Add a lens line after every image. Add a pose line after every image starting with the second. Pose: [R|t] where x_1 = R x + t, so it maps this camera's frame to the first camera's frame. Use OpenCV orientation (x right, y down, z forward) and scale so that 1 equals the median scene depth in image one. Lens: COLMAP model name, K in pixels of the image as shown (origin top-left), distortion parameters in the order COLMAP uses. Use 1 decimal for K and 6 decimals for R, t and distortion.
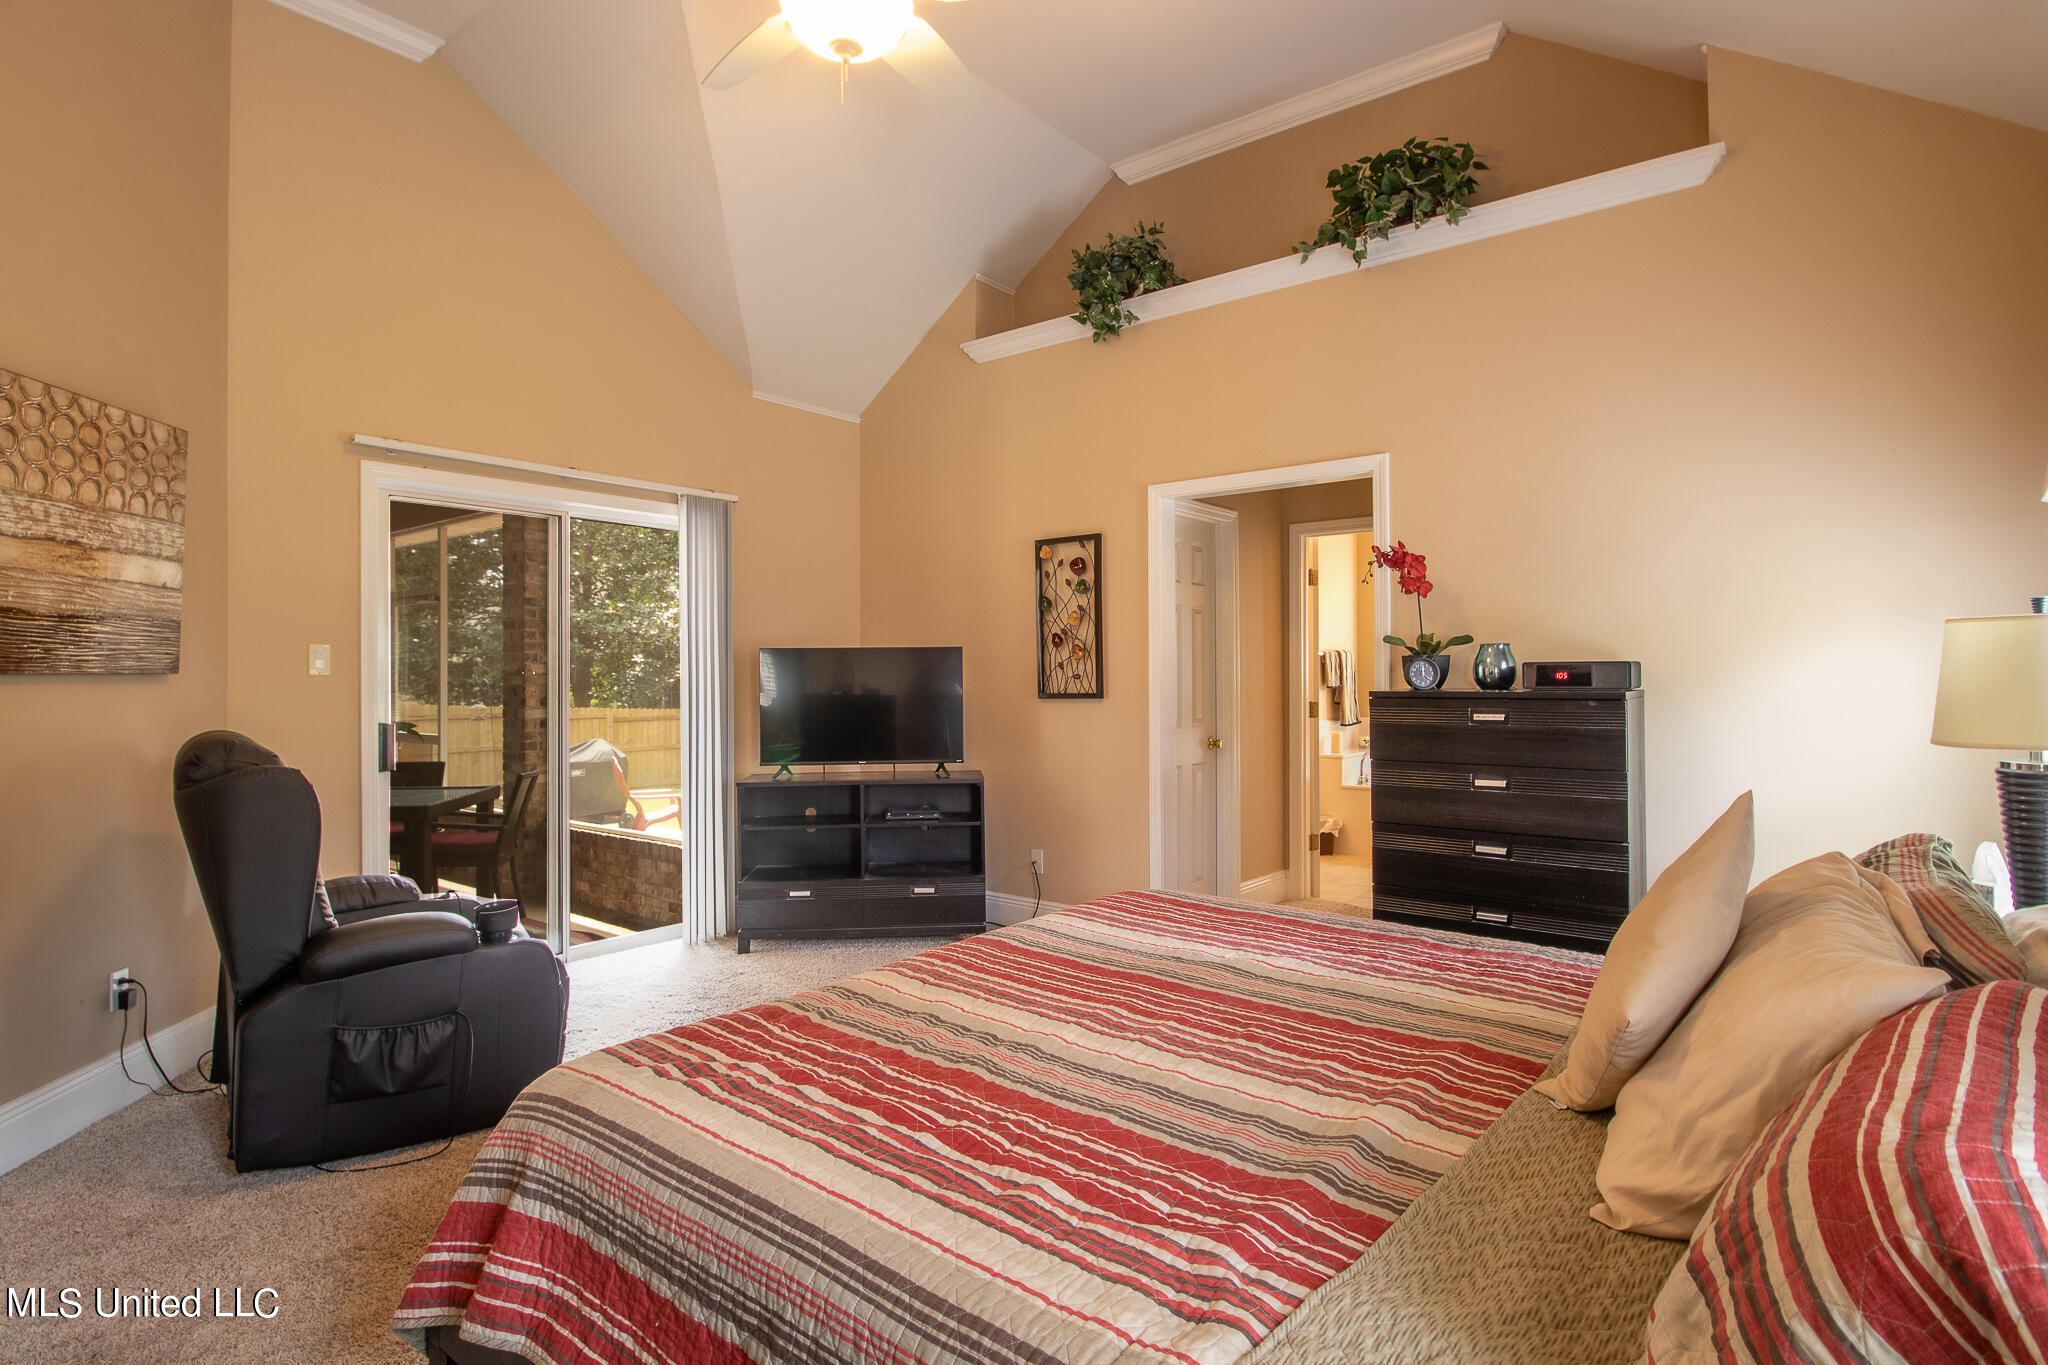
lens RADIAL K [[1063.3, 0, 1024.0], [0, 1063.3, 682.5], [0, 0, 1]] dist [-0.003177, -0.001464]
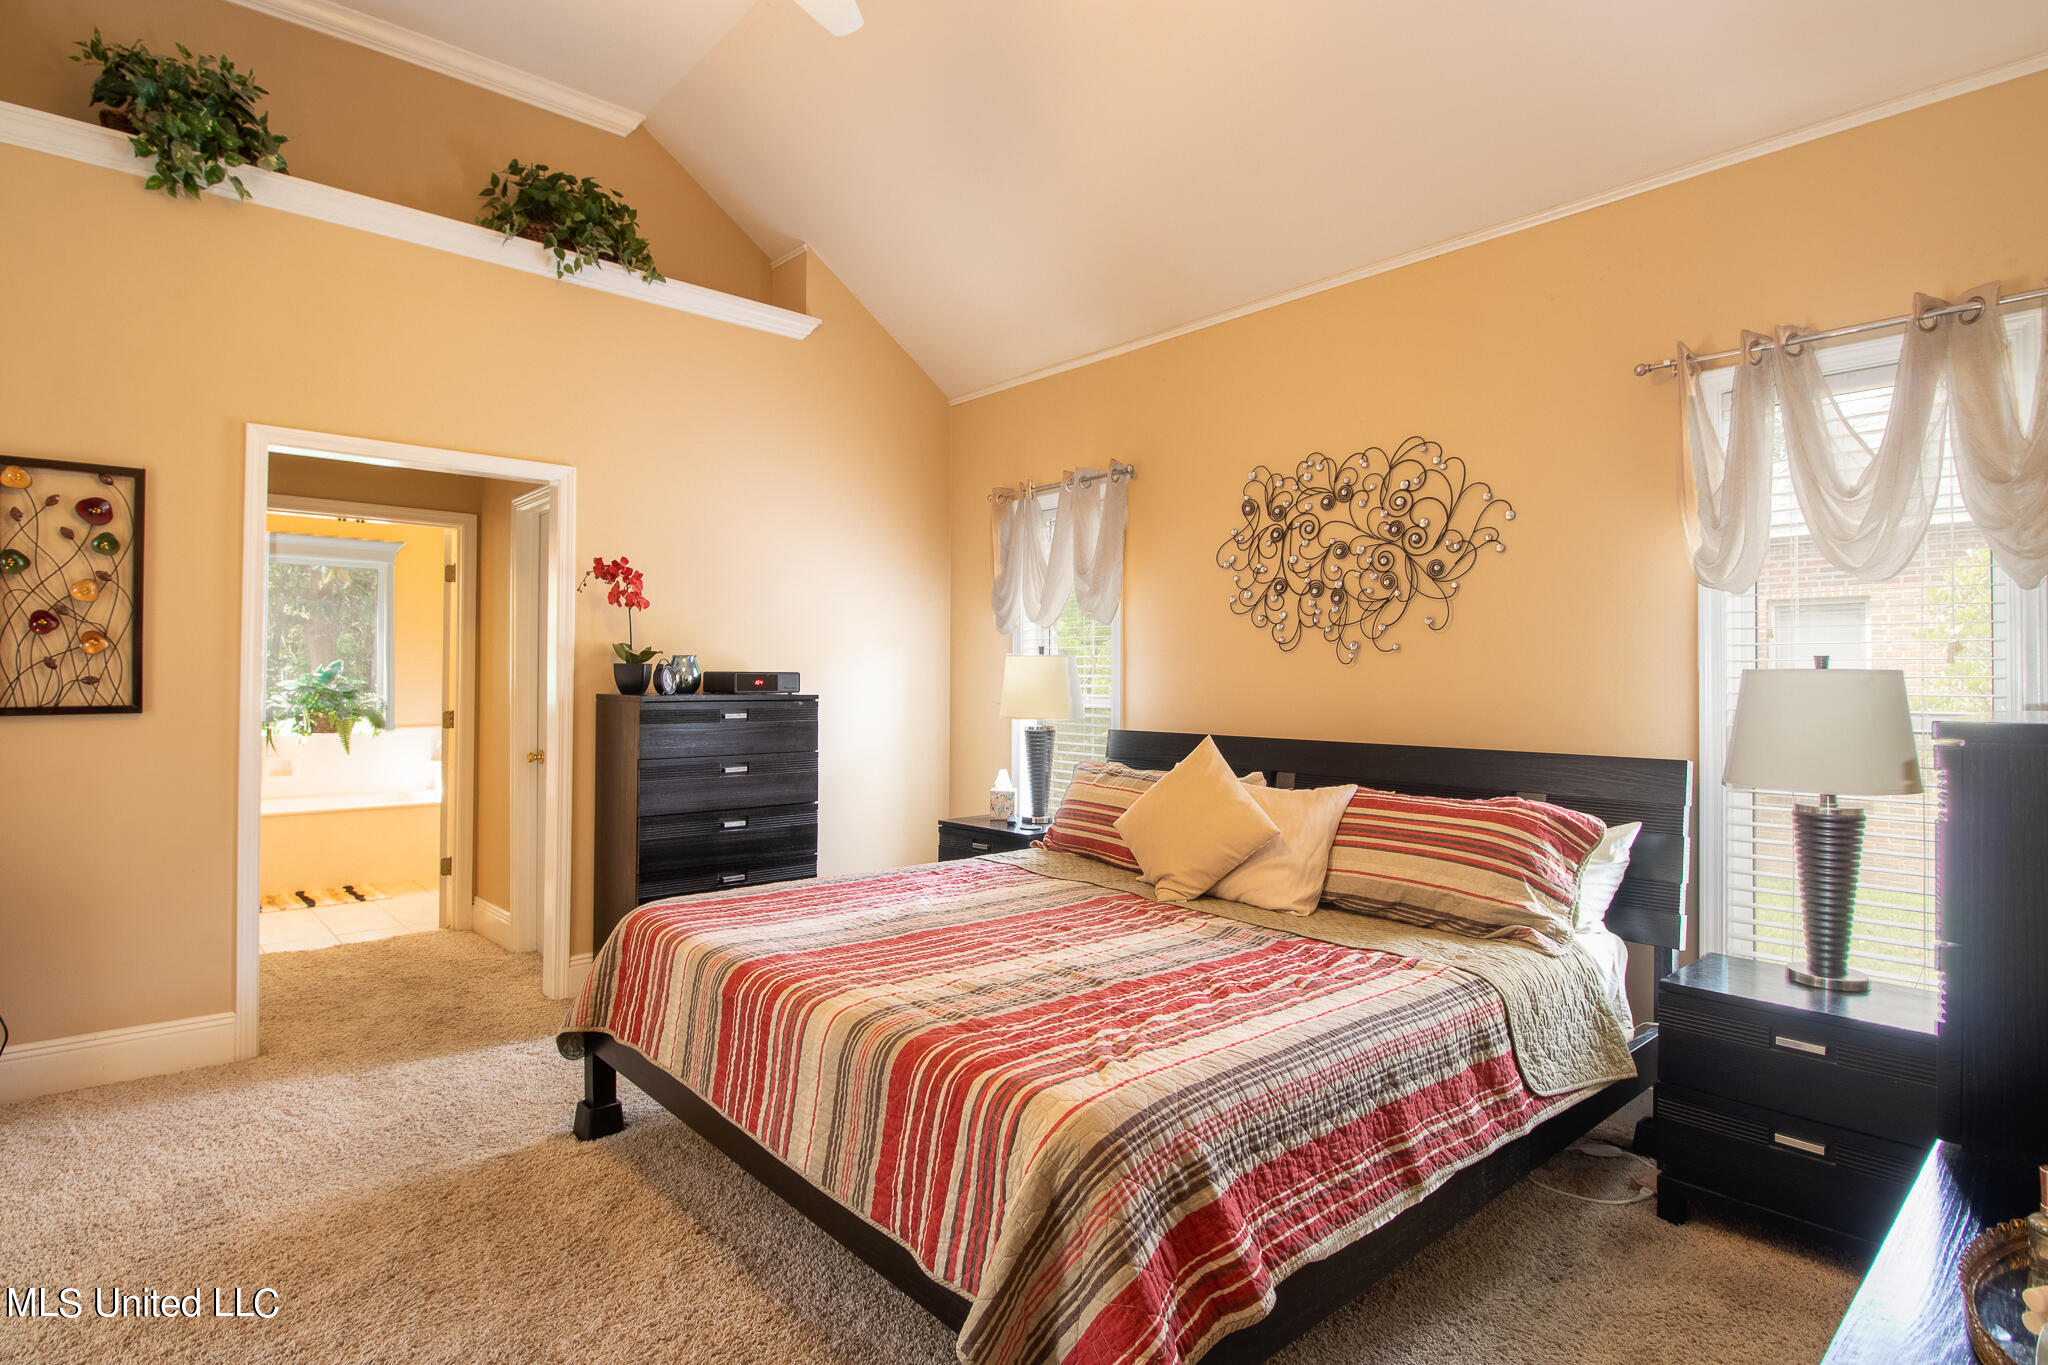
lens RADIAL K [[1063.3, 0, 1024.0], [0, 1063.3, 682.5], [0, 0, 1]] dist [-0.003177, -0.001464]
pose [[0.146712, 0.002660, 0.989176, -0.640792], [0.001290, 0.999995, -0.002880, -0.002018], [-0.989178, 0.001699, 0.146708, 0.428717]]
